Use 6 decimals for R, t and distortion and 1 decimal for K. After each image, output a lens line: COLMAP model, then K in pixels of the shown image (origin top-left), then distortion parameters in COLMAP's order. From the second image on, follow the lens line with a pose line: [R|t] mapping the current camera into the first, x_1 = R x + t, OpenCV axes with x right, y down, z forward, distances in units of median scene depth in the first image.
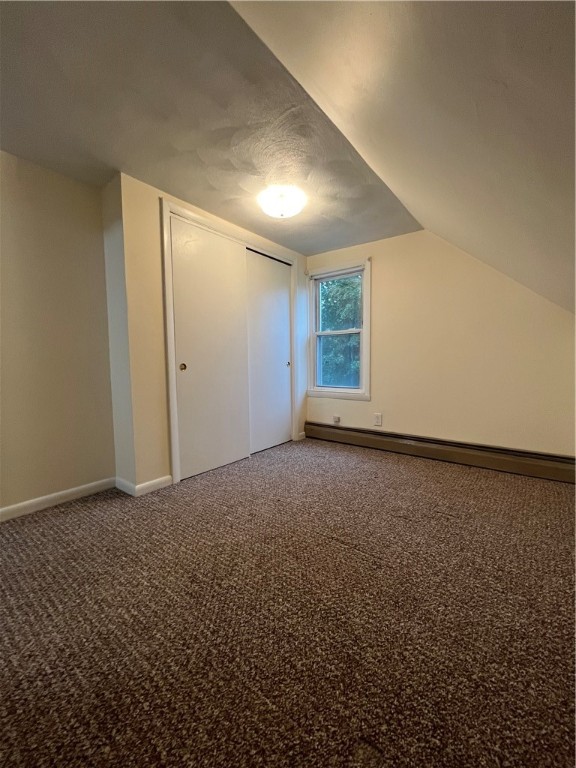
lens RADIAL K [[311.2, 0, 287.0], [0, 311.2, 385.0], [0, 0, 1]] dist [-0.000731, -0.000323]
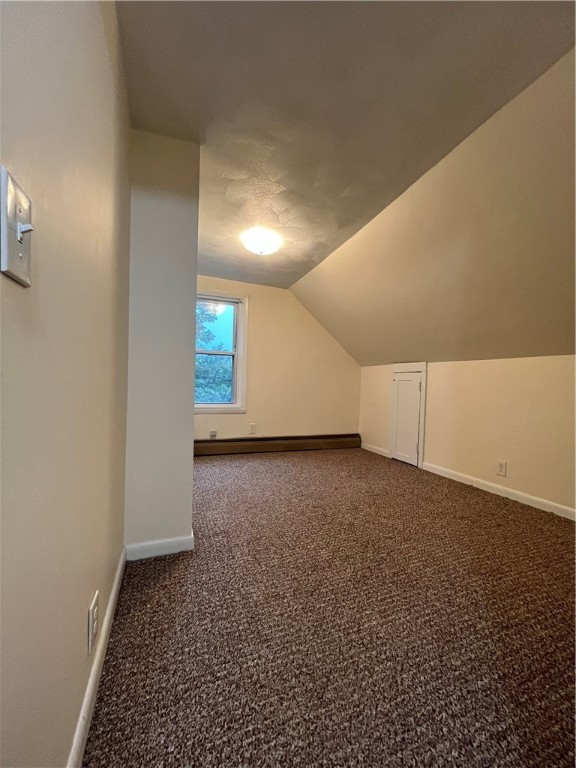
lens RADIAL K [[311.2, 0, 287.0], [0, 311.2, 385.0], [0, 0, 1]] dist [-0.000731, -0.000323]
pose [[0.510906, 0.018534, 0.859437, -0.951718], [0.030106, 0.998768, -0.039436, -0.009015], [-0.859109, 0.046022, 0.509719, 0.355946]]
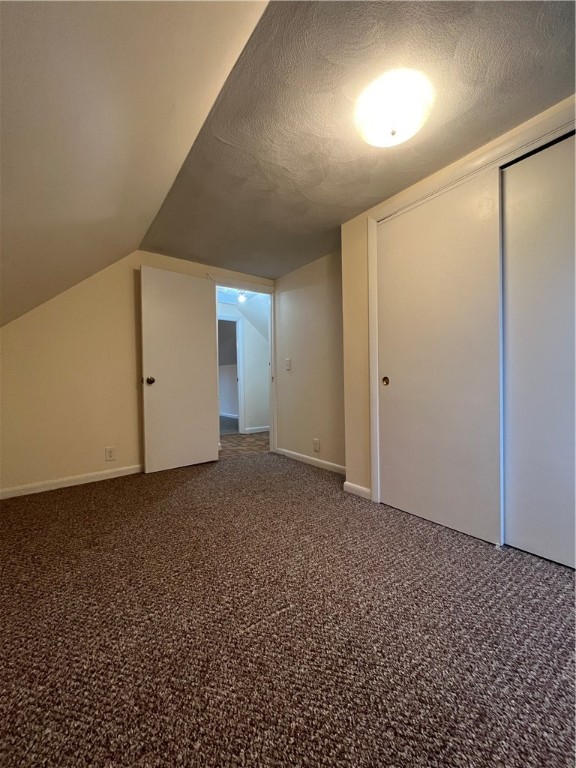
lens RADIAL K [[311.2, 0, 287.0], [0, 311.2, 385.0], [0, 0, 1]] dist [-0.000731, -0.000323]
pose [[-0.278182, 0.028301, -0.960111, 0.638282], [-0.050320, 0.997764, 0.043991, -0.072165], [0.959209, 0.060550, -0.276136, 1.000371]]
